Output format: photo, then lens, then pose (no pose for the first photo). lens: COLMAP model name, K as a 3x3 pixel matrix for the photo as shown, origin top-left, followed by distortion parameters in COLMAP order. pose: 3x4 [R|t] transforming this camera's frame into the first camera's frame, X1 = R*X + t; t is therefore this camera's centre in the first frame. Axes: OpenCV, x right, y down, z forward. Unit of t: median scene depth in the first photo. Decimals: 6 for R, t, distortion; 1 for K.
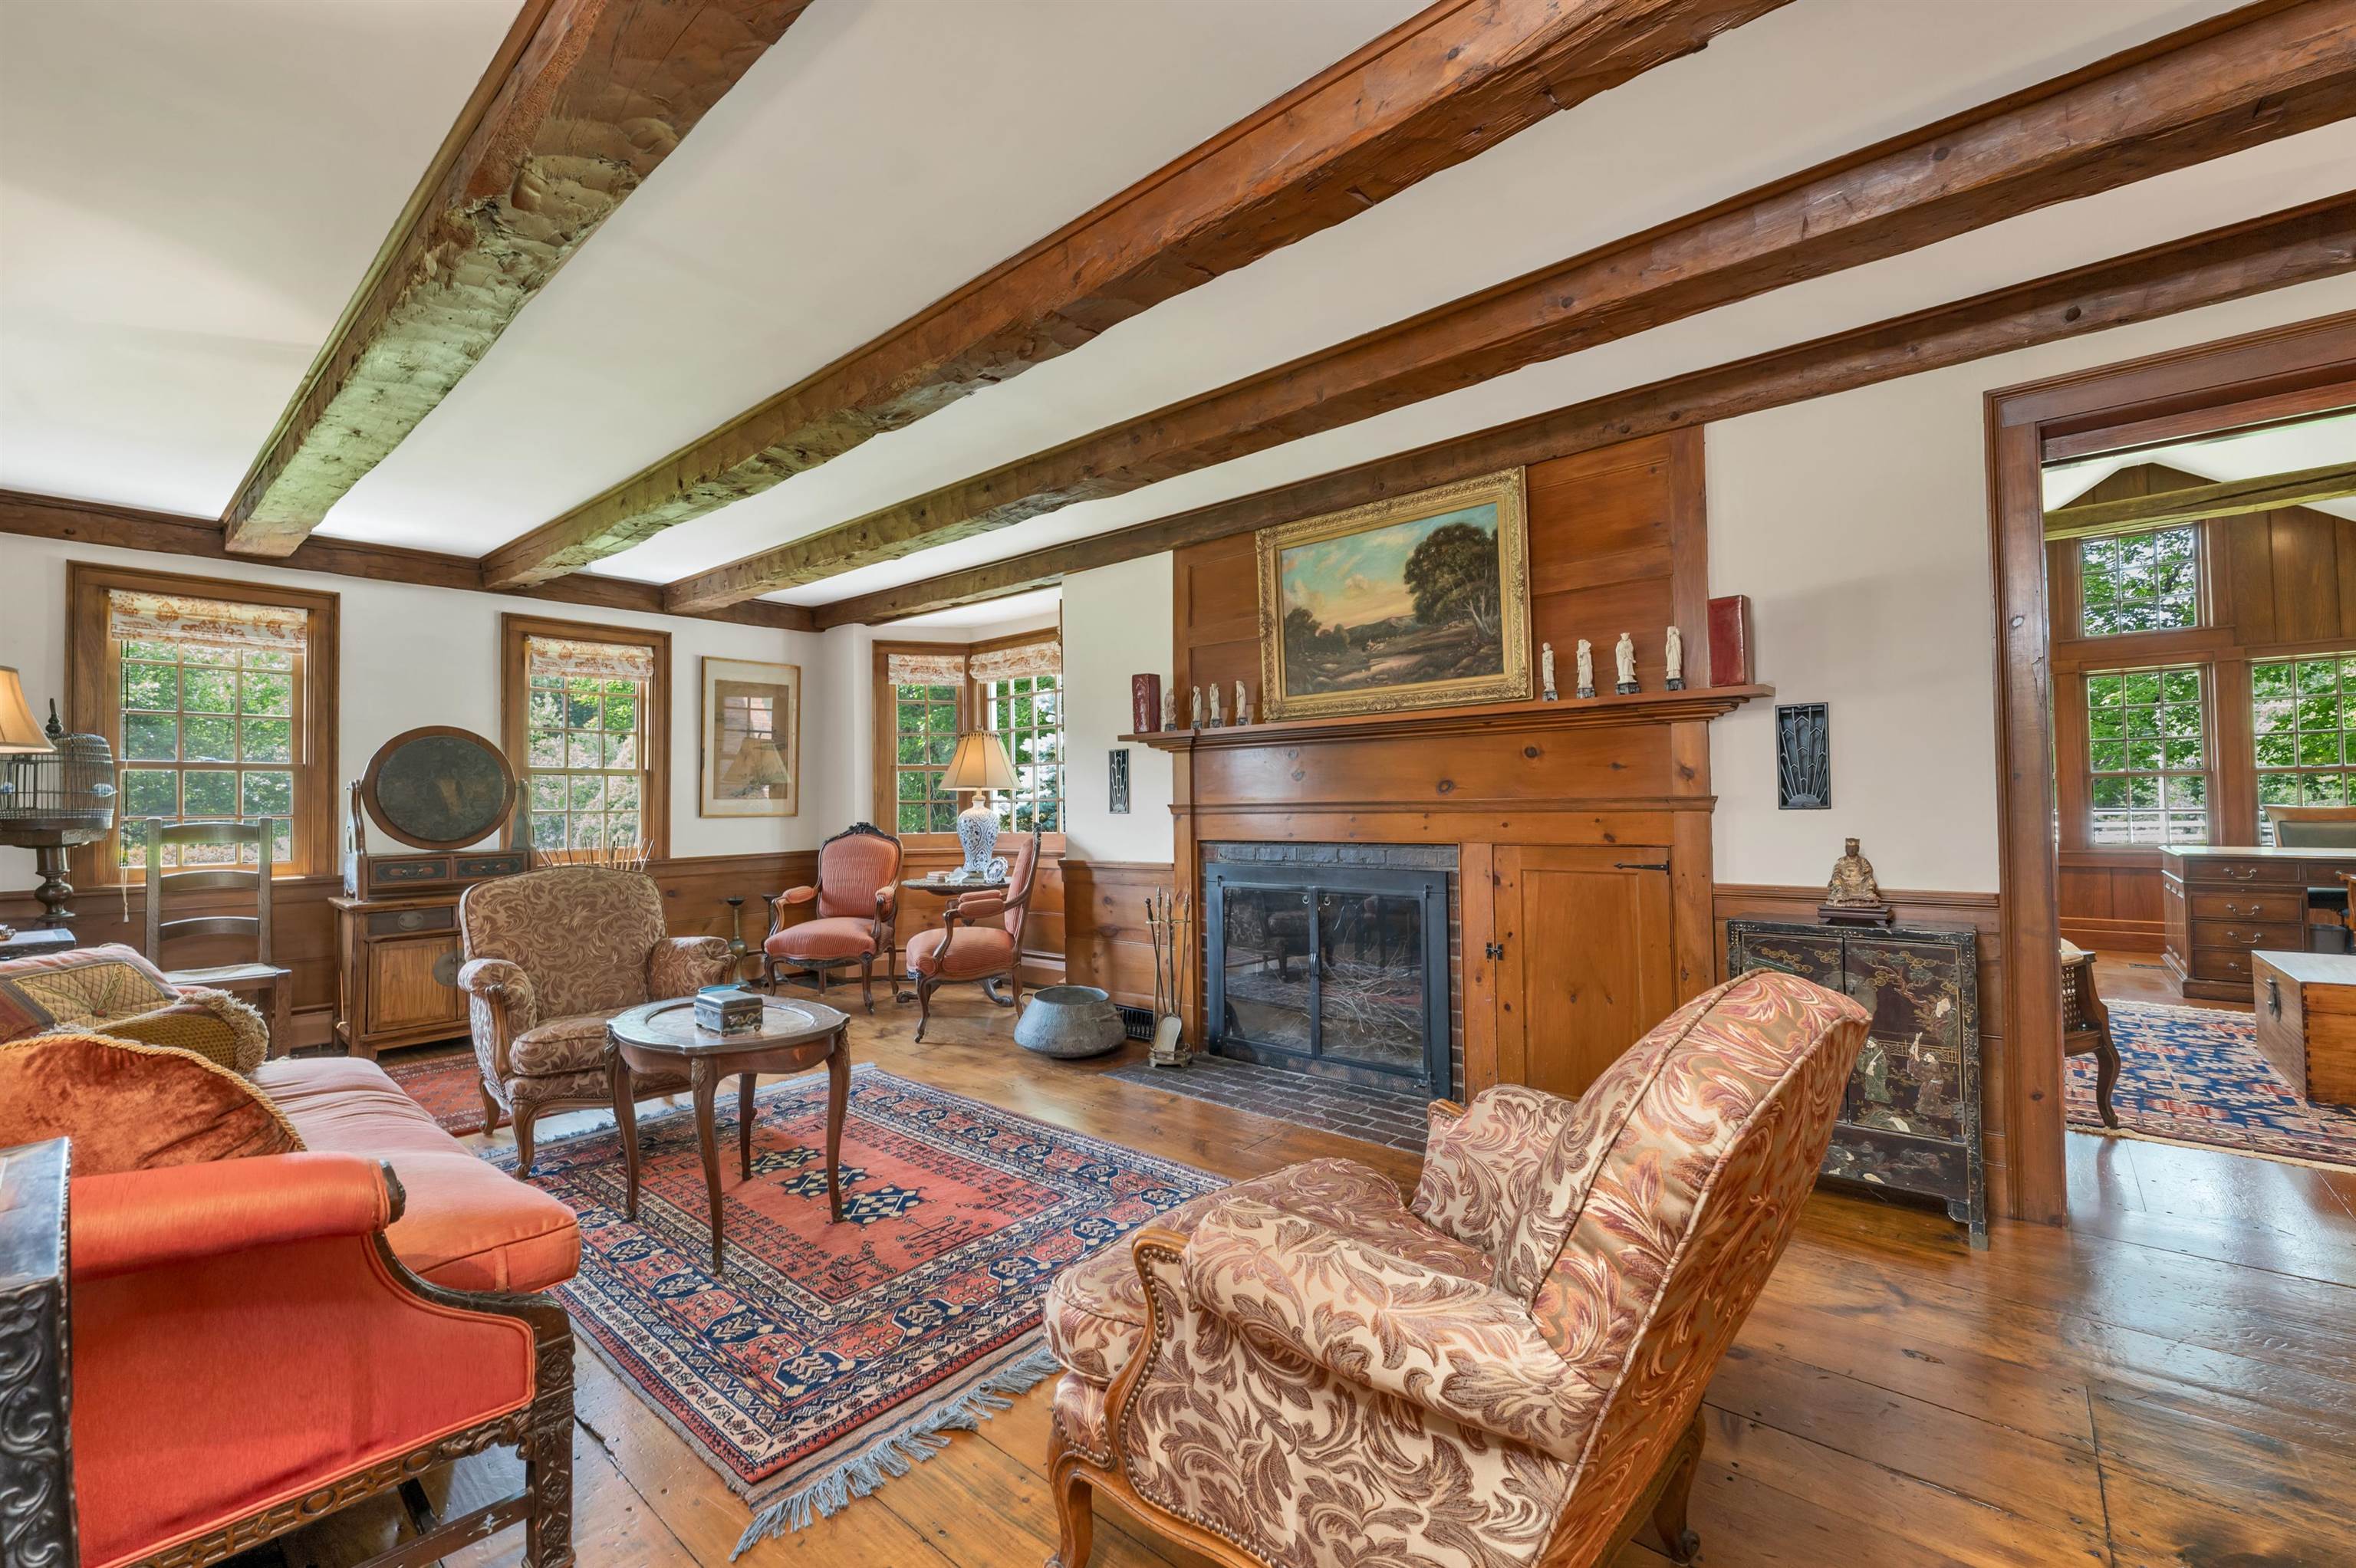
lens RADIAL K [[970.5, 0, 1185.4], [0, 970.5, 779.4], [0, 0, 1]] dist [0.047695, 0.003948]
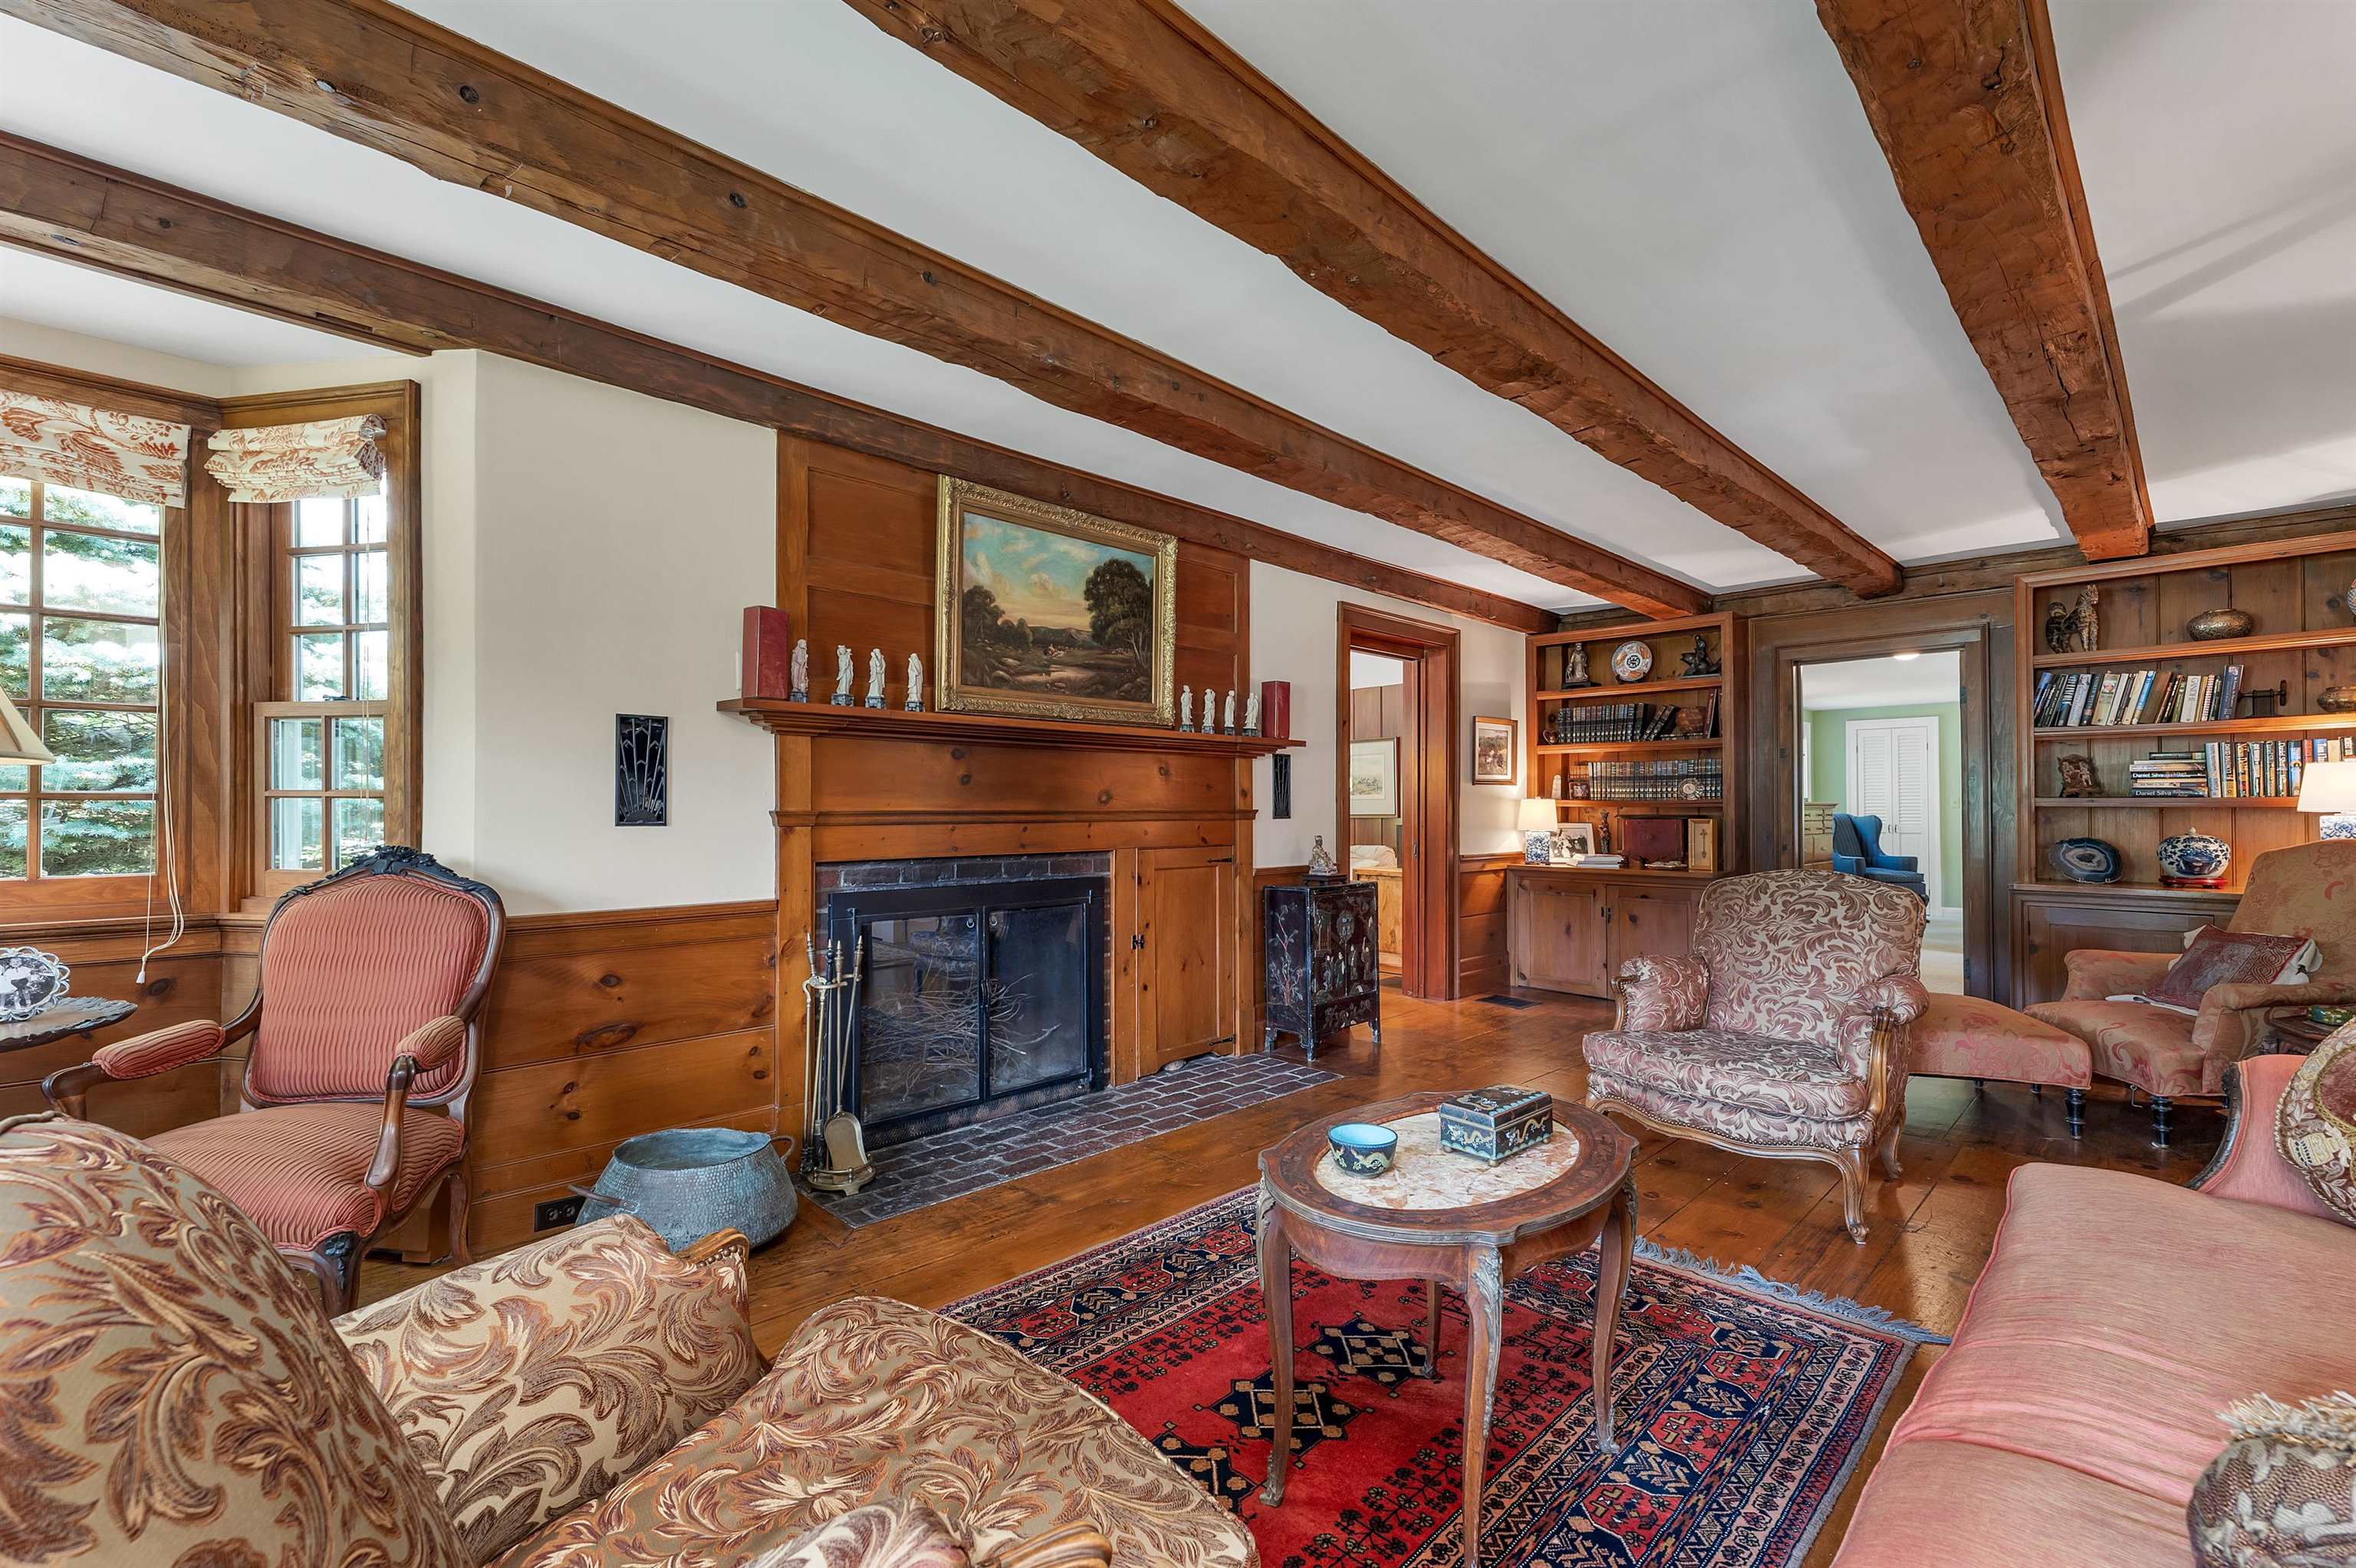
lens RADIAL K [[970.5, 0, 1196.0], [0, 970.5, 799.9], [0, 0, 1]] dist [0.047695, 0.003948]
pose [[0.085679, 0.014632, 0.996215, -0.791064], [-0.020531, 0.999706, -0.012918, 0.021734], [-0.996111, -0.019346, 0.085954, 0.795589]]
